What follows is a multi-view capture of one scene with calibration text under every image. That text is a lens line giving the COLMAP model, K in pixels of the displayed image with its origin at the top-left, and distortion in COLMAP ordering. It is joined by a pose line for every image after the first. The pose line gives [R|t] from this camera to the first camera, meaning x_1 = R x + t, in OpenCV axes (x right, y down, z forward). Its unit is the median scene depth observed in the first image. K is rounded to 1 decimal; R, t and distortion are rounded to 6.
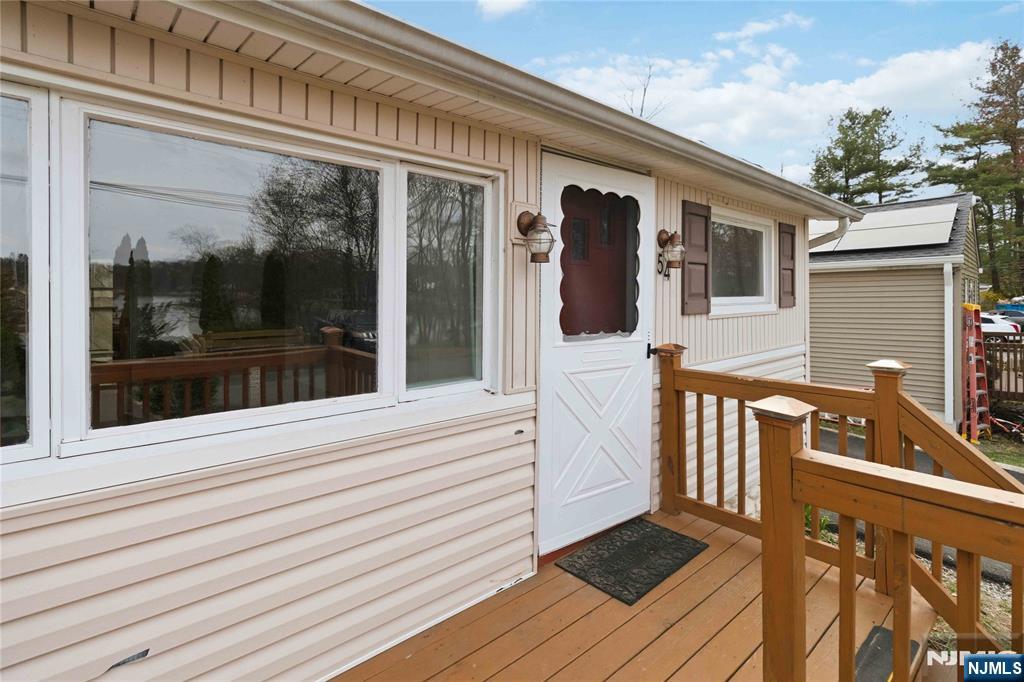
lens RADIAL K [[490.1, 0, 512.3], [0, 490.1, 292.9], [0, 0, 1]] dist [-0.000880, -0.000138]
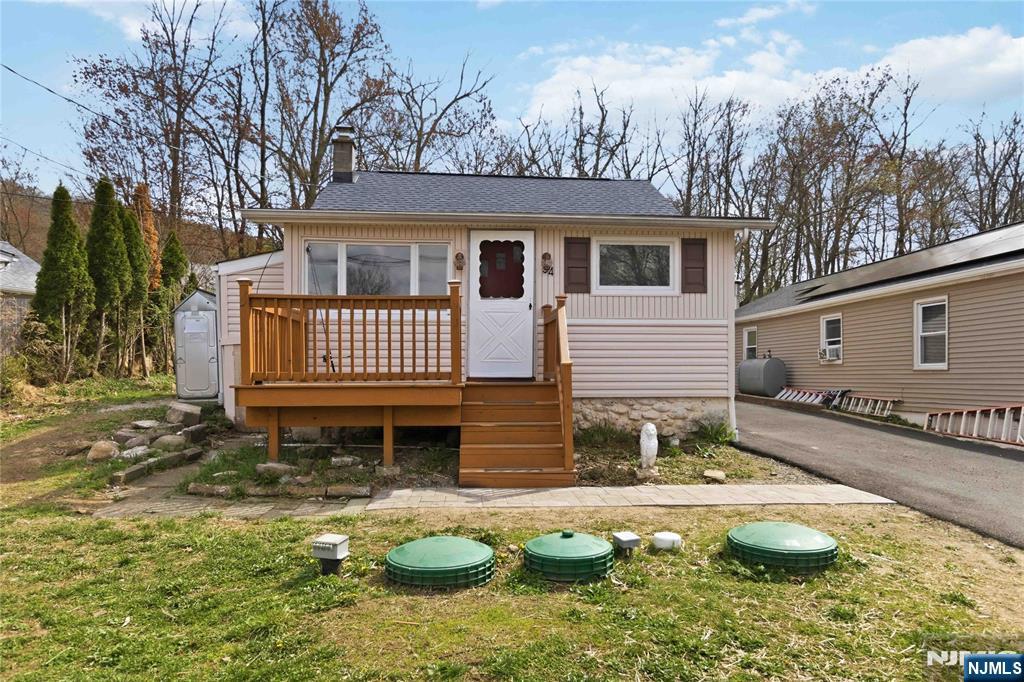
lens RADIAL K [[650.6, 0, 519.5], [0, 650.6, 381.8], [0, 0, 1]] dist [0.000434, 0.000135]
pose [[0.813126, 0.009128, -0.582016, 2.150938], [0.003070, 0.999796, 0.019970, 0.437928], [0.582080, -0.018025, 0.812932, -1.625434]]
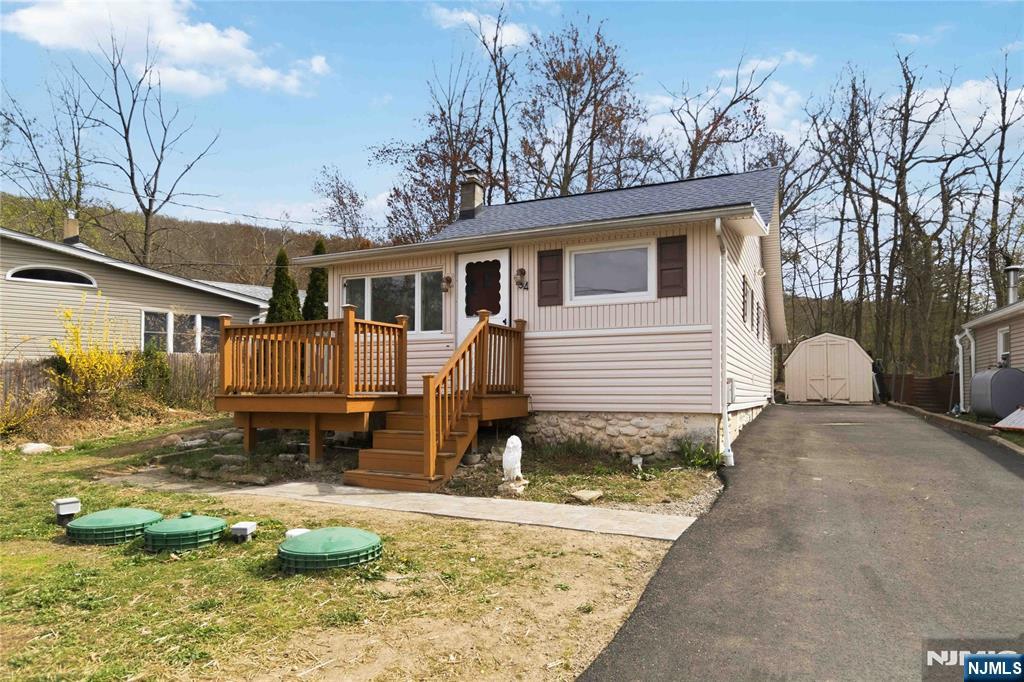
lens RADIAL K [[650.6, 0, 519.5], [0, 650.6, 381.8], [0, 0, 1]] dist [0.000434, 0.000135]
pose [[0.395791, -0.009653, -0.918290, 3.417532], [0.005747, 0.999951, -0.008034, 0.464357], [0.918323, -0.002098, 0.395827, -0.207894]]
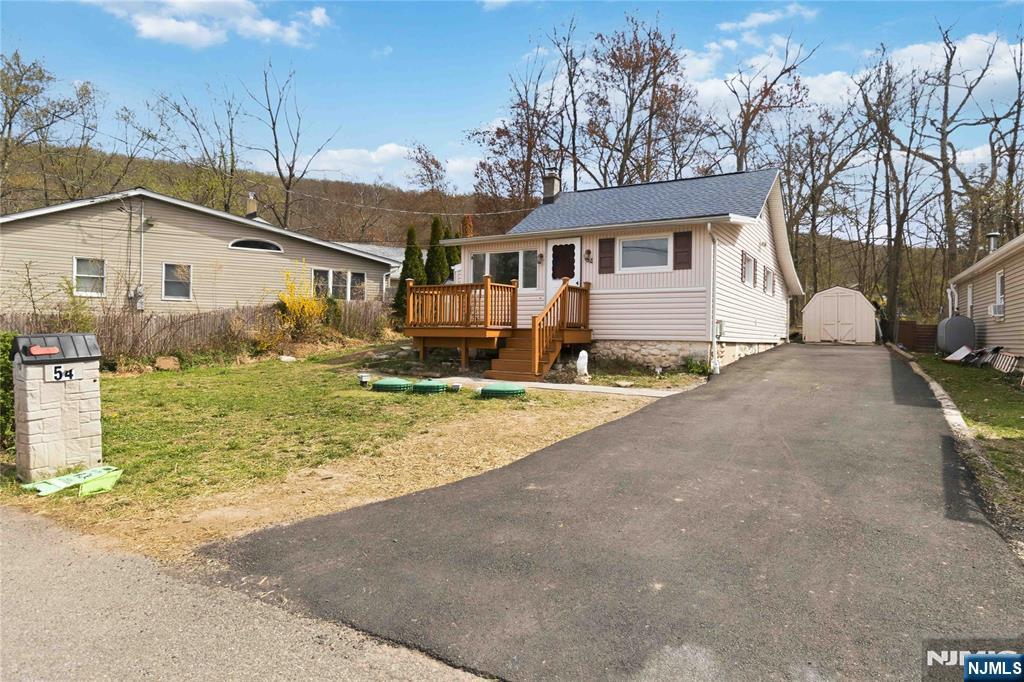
lens RADIAL K [[640.5, 0, 498.1], [0, 640.5, 325.3], [0, 0, 1]] dist [0.002396, 0.000726]
pose [[0.272853, -0.006826, -0.962032, 5.181445], [-0.007042, 0.999934, -0.009092, 0.524144], [0.962030, 0.009256, 0.272787, -1.003537]]
